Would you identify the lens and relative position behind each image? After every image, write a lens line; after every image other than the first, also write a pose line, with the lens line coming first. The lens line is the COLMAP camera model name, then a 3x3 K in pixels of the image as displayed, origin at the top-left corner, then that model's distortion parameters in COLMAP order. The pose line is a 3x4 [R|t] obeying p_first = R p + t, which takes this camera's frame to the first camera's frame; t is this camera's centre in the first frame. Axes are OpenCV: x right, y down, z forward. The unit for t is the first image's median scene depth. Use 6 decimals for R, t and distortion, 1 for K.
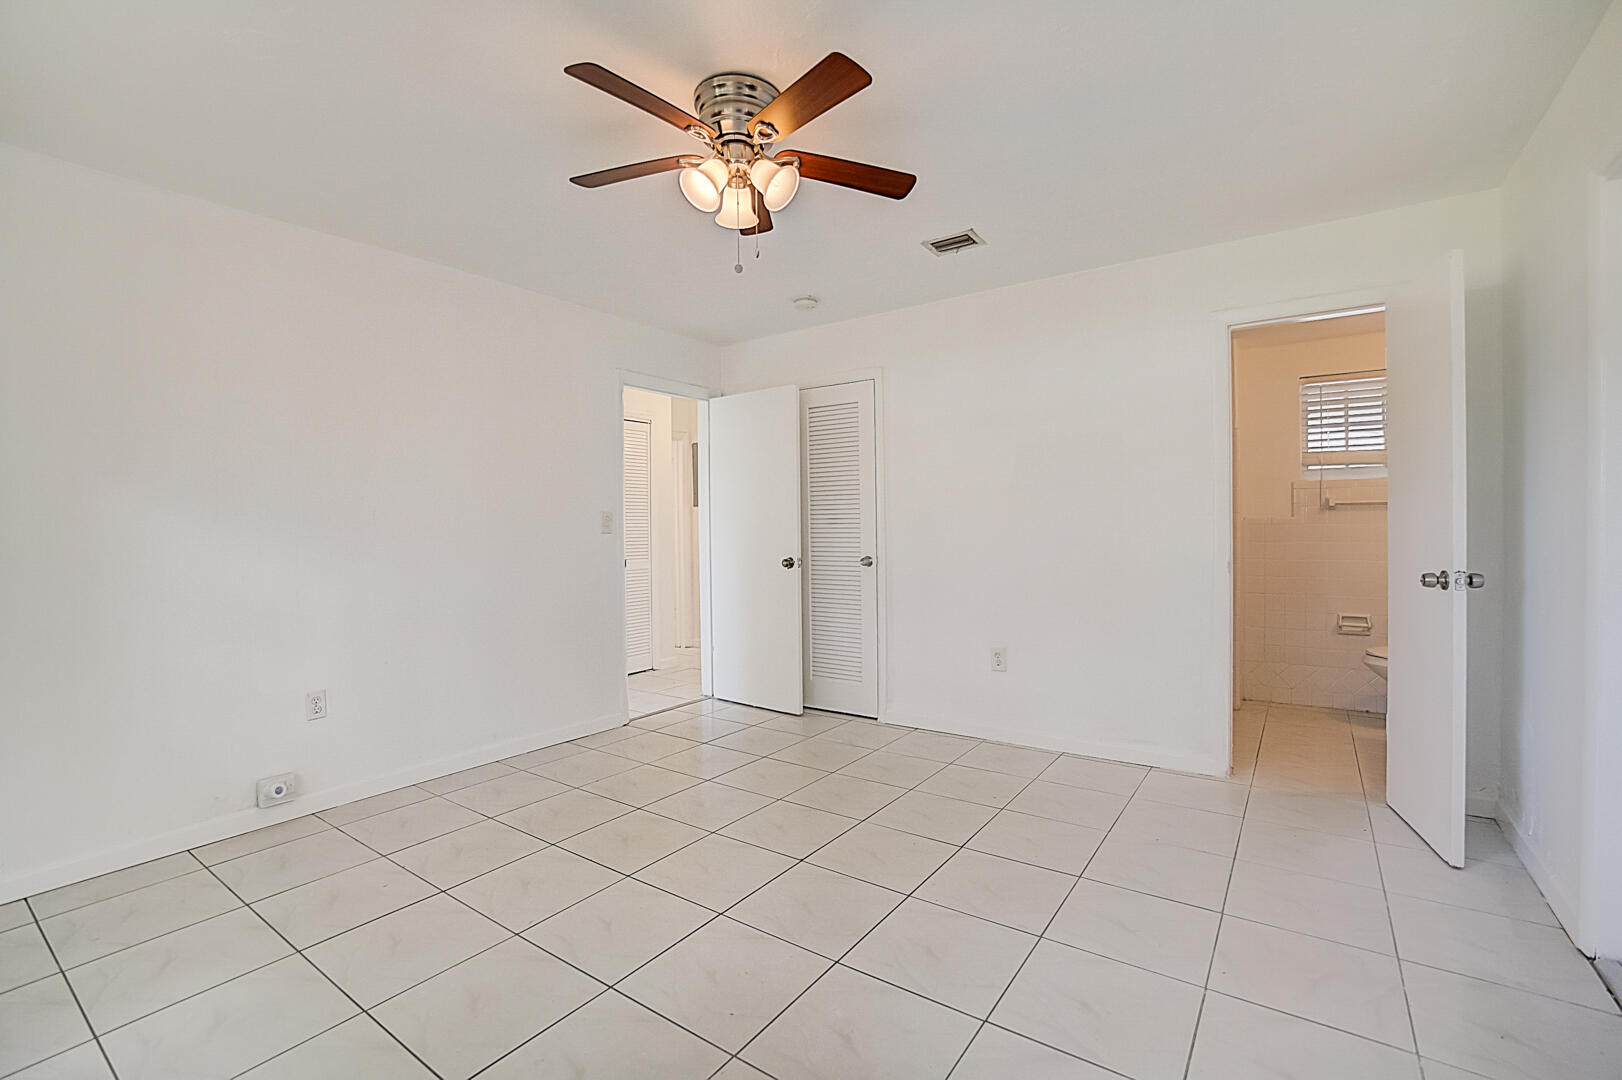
lens RADIAL K [[711.6, 0, 805.7], [0, 711.6, 541.1], [0, 0, 1]] dist [-0.042799, 0.008213]
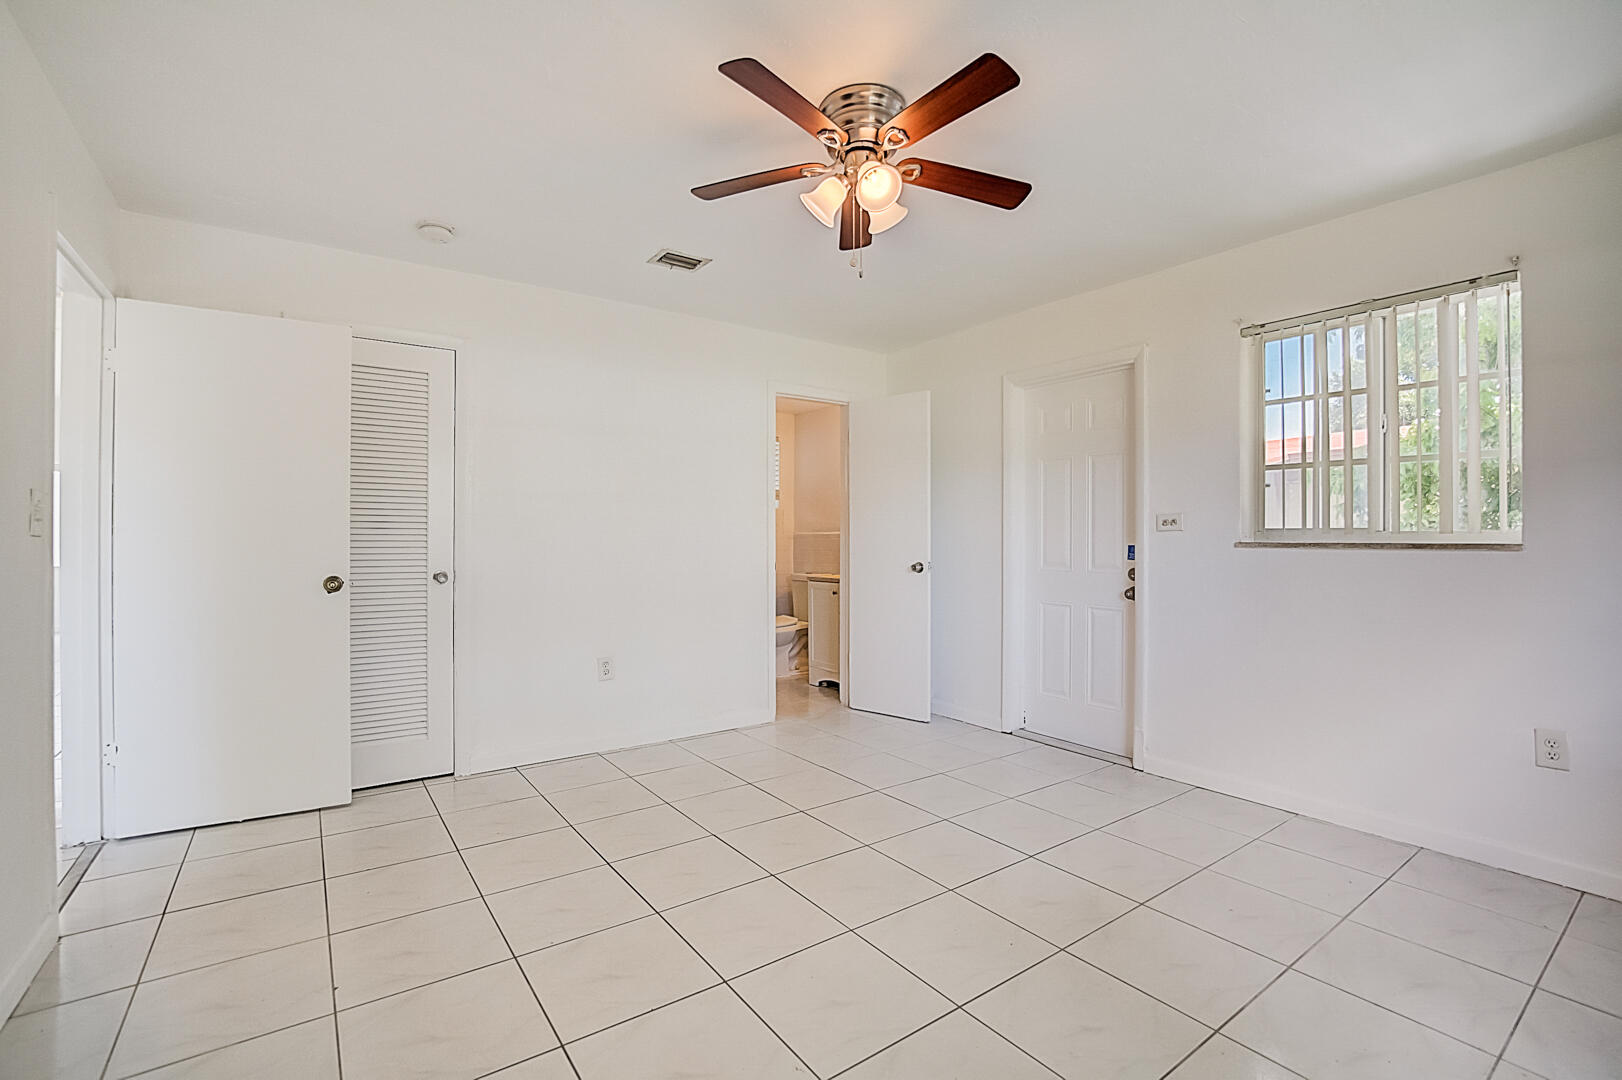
lens RADIAL K [[711.6, 0, 805.7], [0, 711.6, 541.1], [0, 0, 1]] dist [-0.042799, 0.008213]
pose [[0.313238, 0.010307, 0.949619, -0.561982], [0.005704, 0.999903, -0.012734, 0.000330], [-0.949658, 0.009405, 0.313148, 0.393016]]
